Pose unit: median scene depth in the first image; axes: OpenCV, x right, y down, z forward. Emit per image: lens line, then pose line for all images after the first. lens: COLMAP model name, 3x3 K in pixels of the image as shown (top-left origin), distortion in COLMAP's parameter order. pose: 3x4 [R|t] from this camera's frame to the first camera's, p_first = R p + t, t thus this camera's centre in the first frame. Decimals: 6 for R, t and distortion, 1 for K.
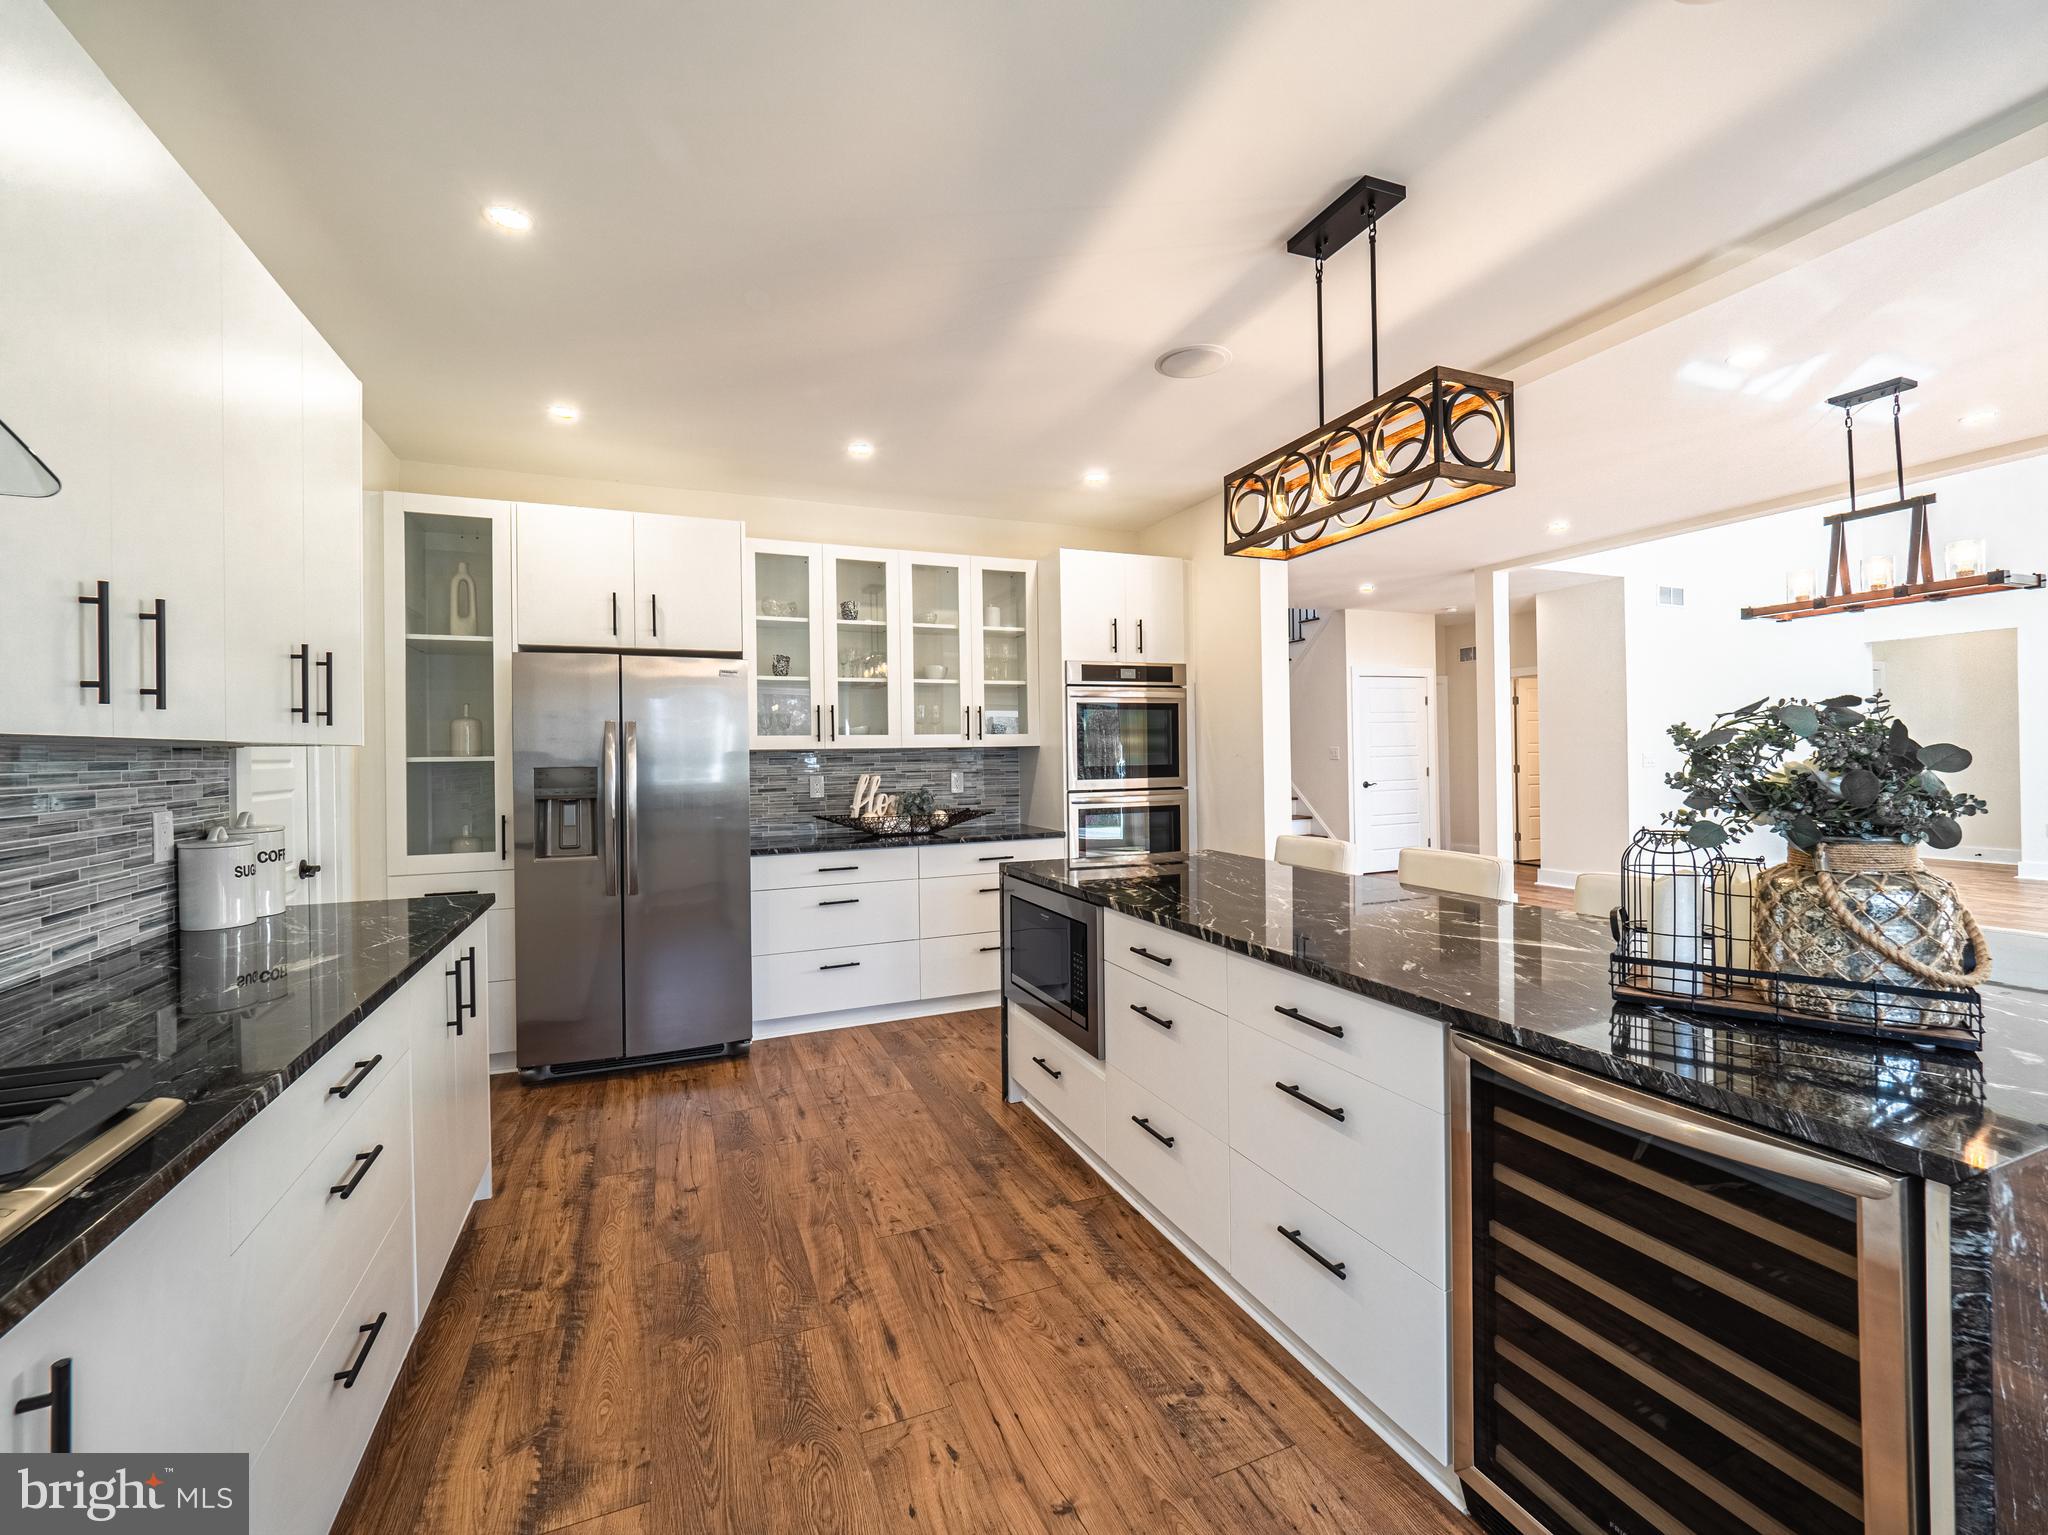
lens RADIAL K [[862.9, 0, 1025.0], [0, 862.9, 749.0], [0, 0, 1]] dist [-0.005122, -0.000719]
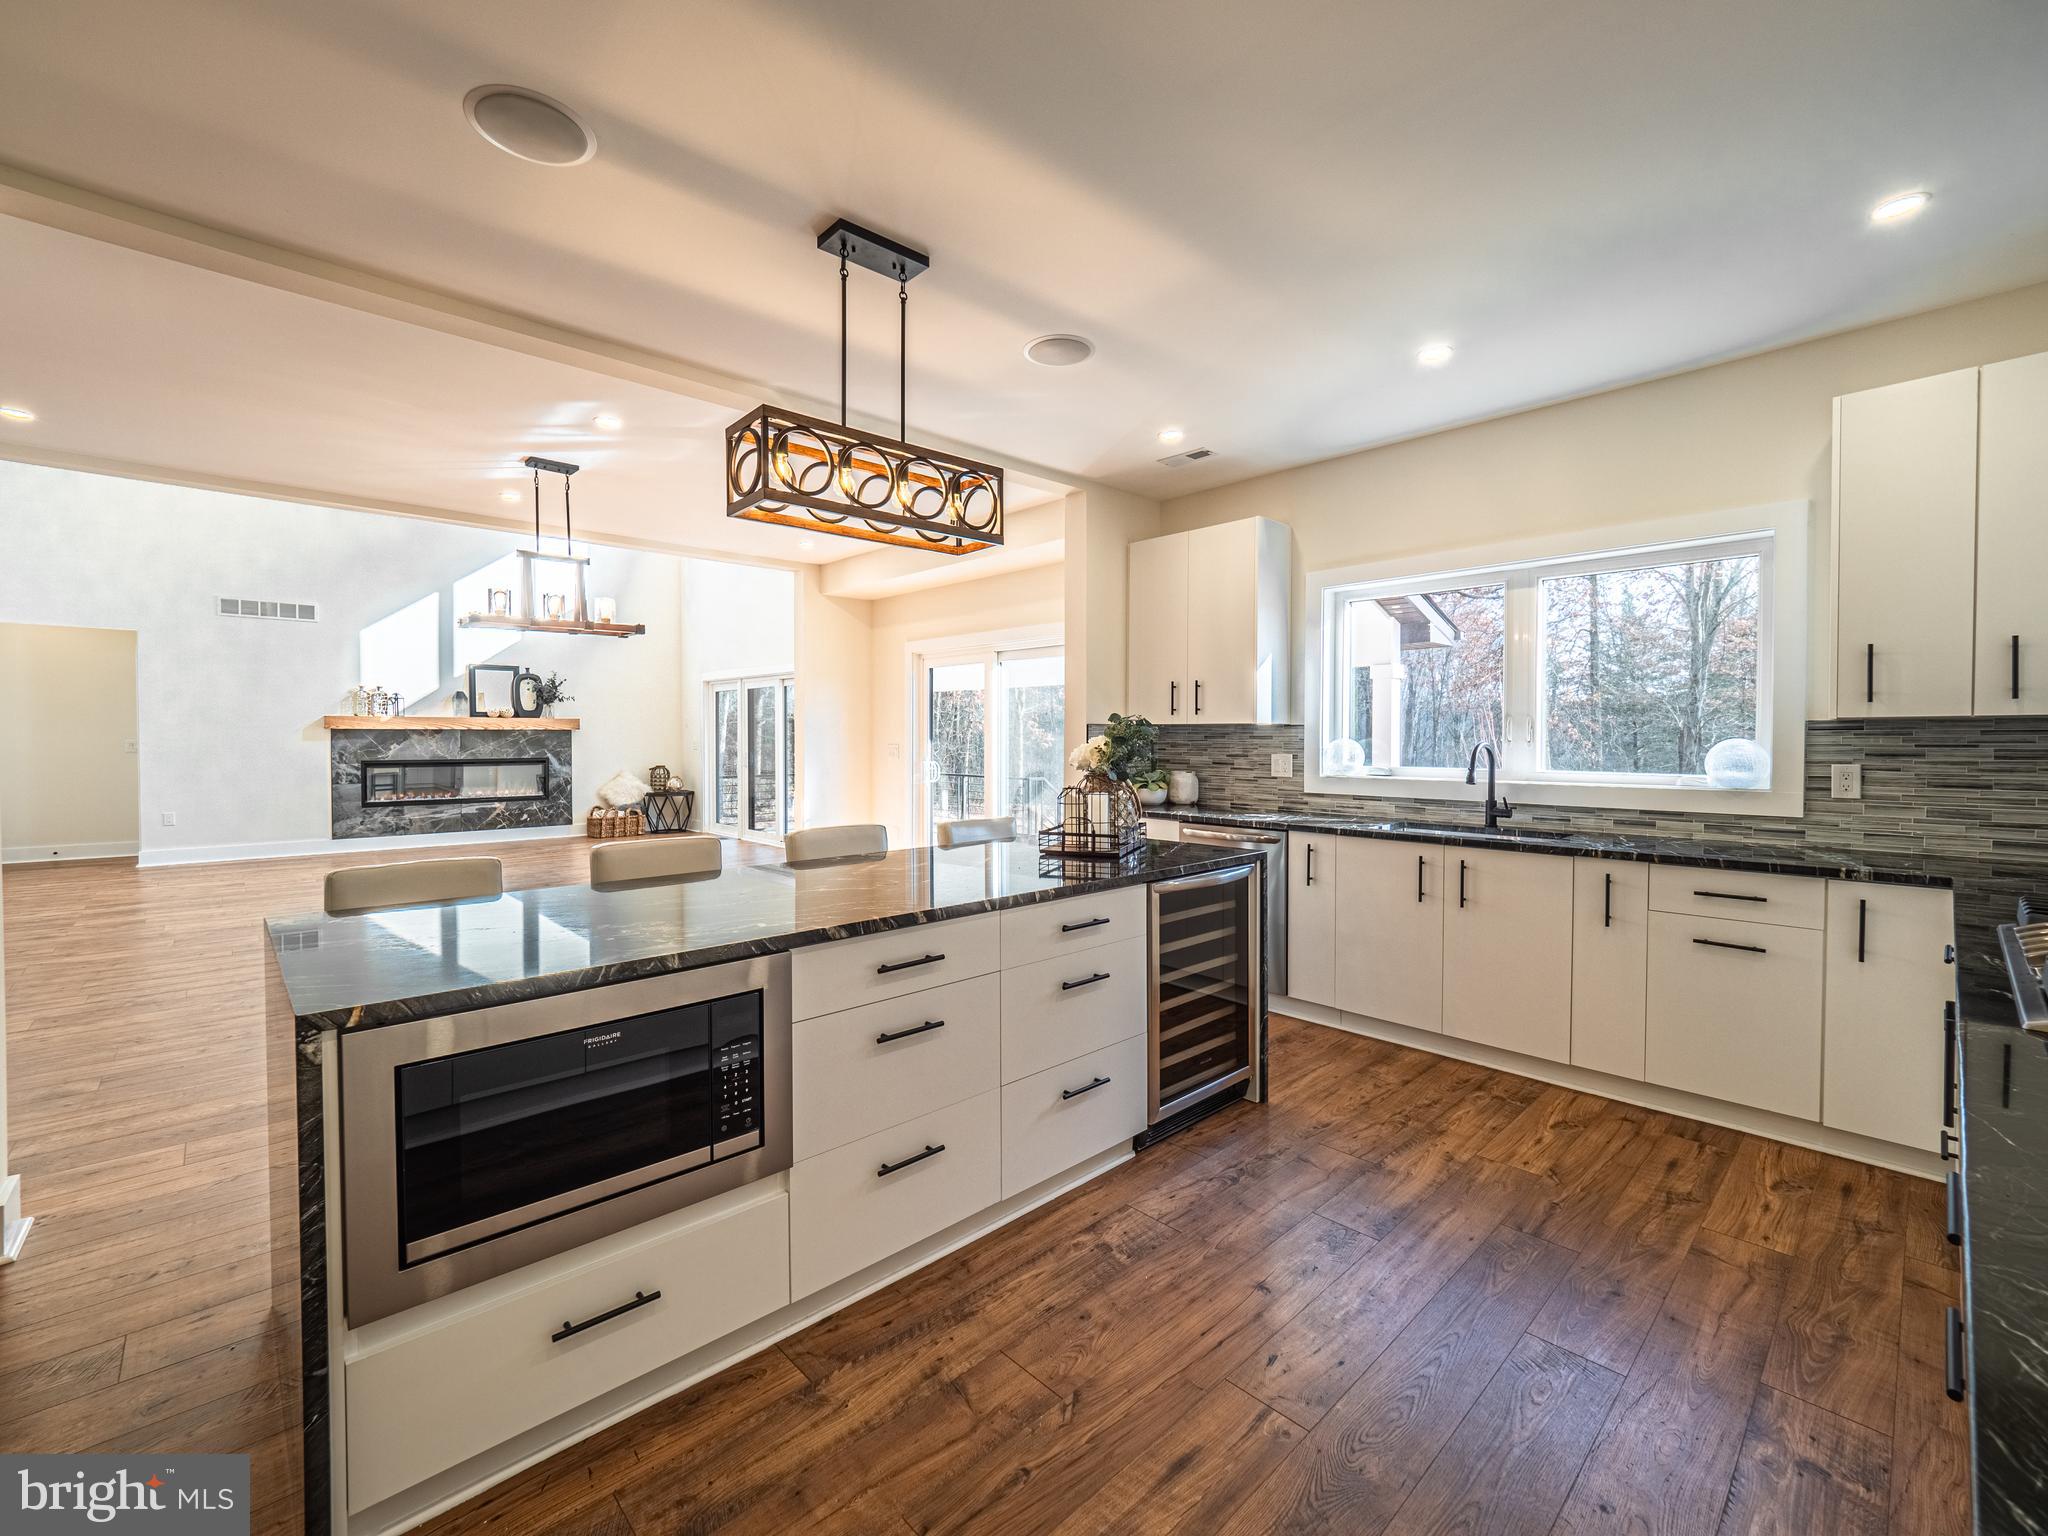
lens RADIAL K [[862.9, 0, 1025.0], [0, 862.9, 749.5], [0, 0, 1]] dist [-0.005122, -0.000719]
pose [[-0.342388, 0.003419, 0.939553, -0.590140], [0.001277, 0.999994, -0.003173, 0.021380], [-0.939558, 0.000113, -0.342390, 0.972280]]
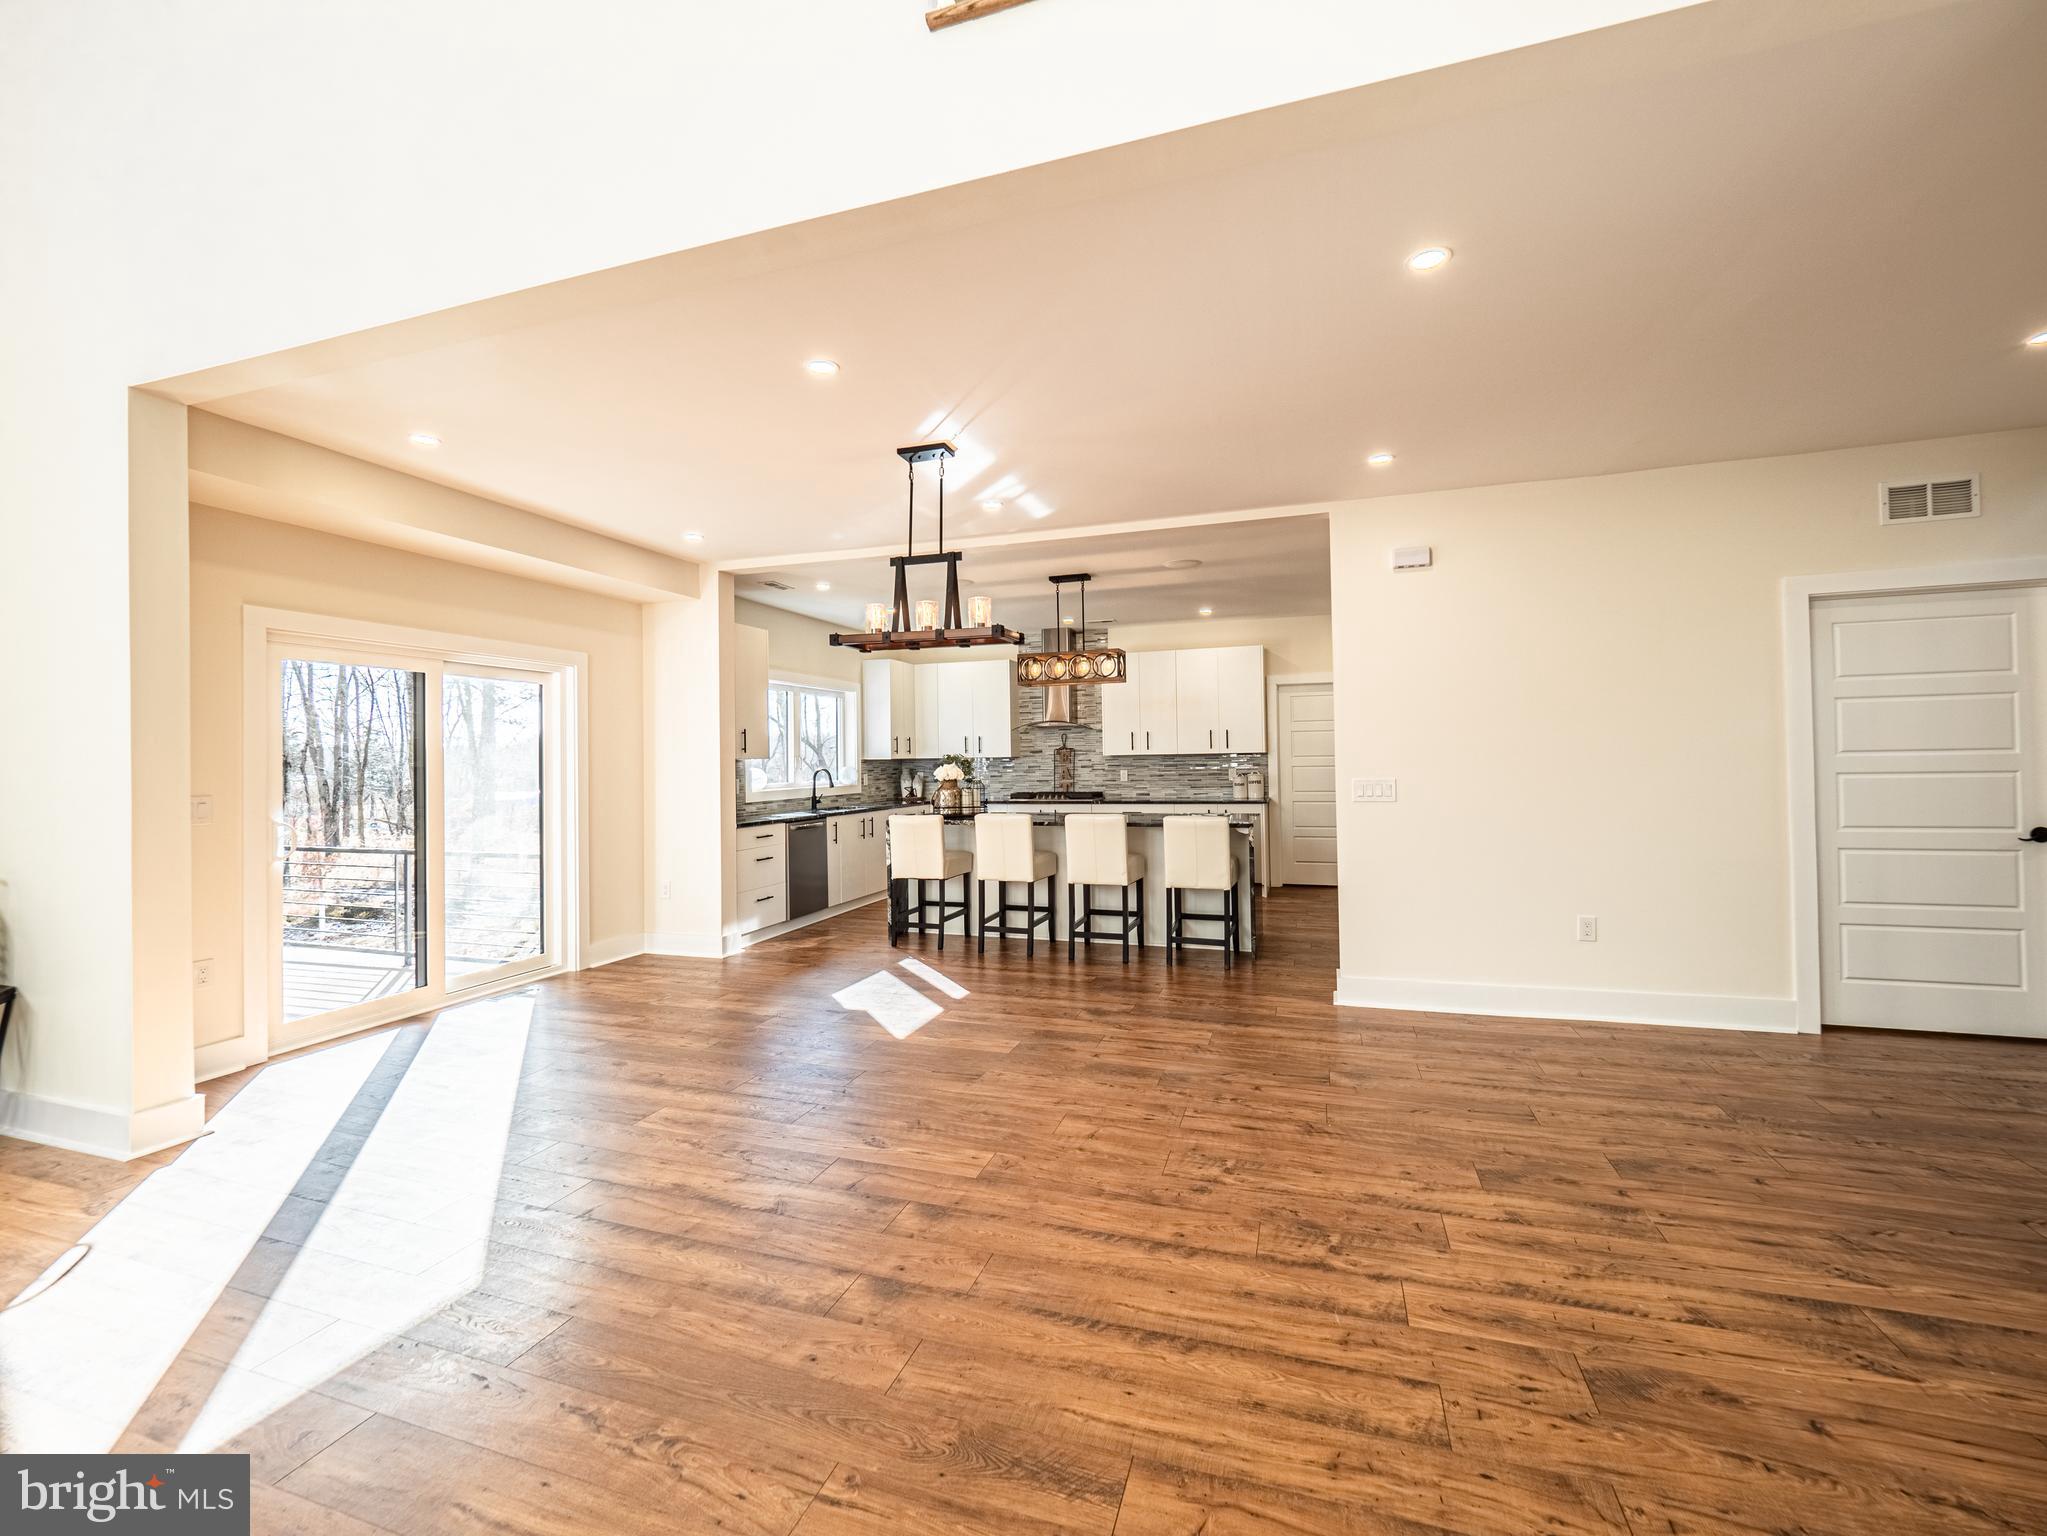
lens RADIAL K [[862.5, 0, 1024.5], [0, 862.5, 749.5], [0, 0, 1]] dist [-0.005122, -0.000719]
pose [[-0.654645, 0.016269, -0.755761, 2.178182], [0.028219, 0.999597, -0.002925, -0.028991], [0.755409, -0.023242, -0.654841, 2.253318]]
